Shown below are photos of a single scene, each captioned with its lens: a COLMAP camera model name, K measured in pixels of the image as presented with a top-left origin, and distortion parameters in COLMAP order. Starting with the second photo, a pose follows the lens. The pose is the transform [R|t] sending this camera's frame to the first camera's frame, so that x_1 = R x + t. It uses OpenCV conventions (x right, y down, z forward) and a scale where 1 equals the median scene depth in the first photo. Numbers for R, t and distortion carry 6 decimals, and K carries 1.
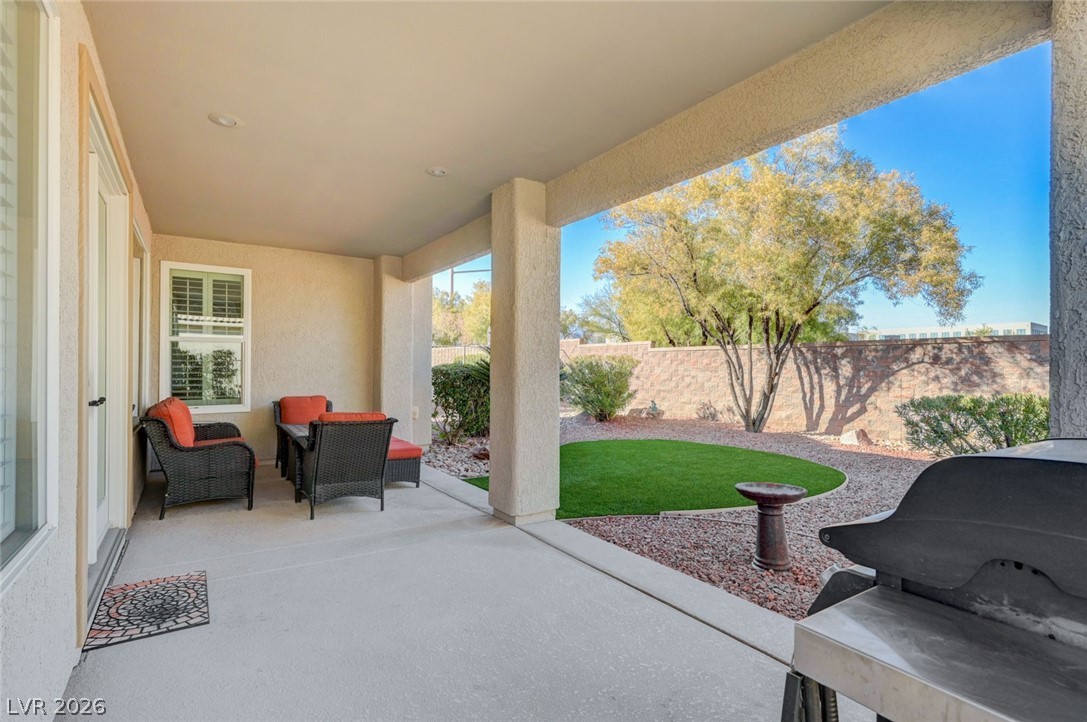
lens RADIAL K [[504.3, 0, 543.5], [0, 504.3, 361.0], [0, 0, 1]] dist [-0.000175, -0.000009]
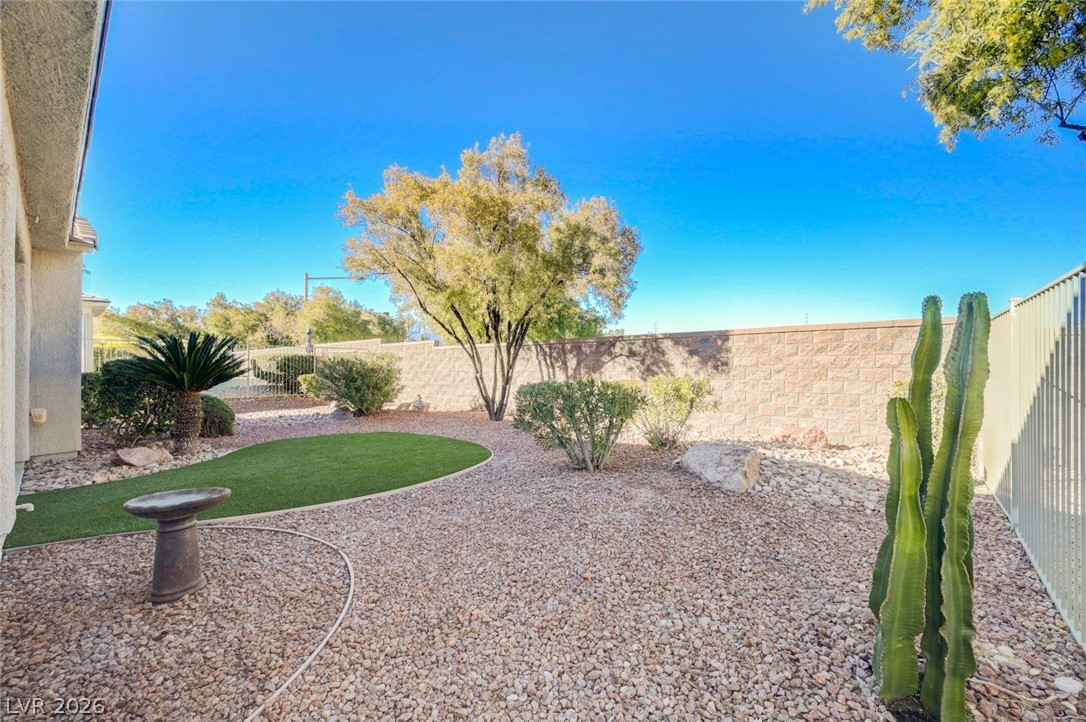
lens RADIAL K [[427.9, 0, 541.5], [0, 427.9, 366.5], [0, 0, 1]] dist [0.002393, 0.000359]
pose [[0.971633, -0.013528, 0.236106, 0.292141], [0.011364, 0.999880, 0.010521, 0.013730], [-0.236220, -0.007540, 0.971670, 0.065629]]
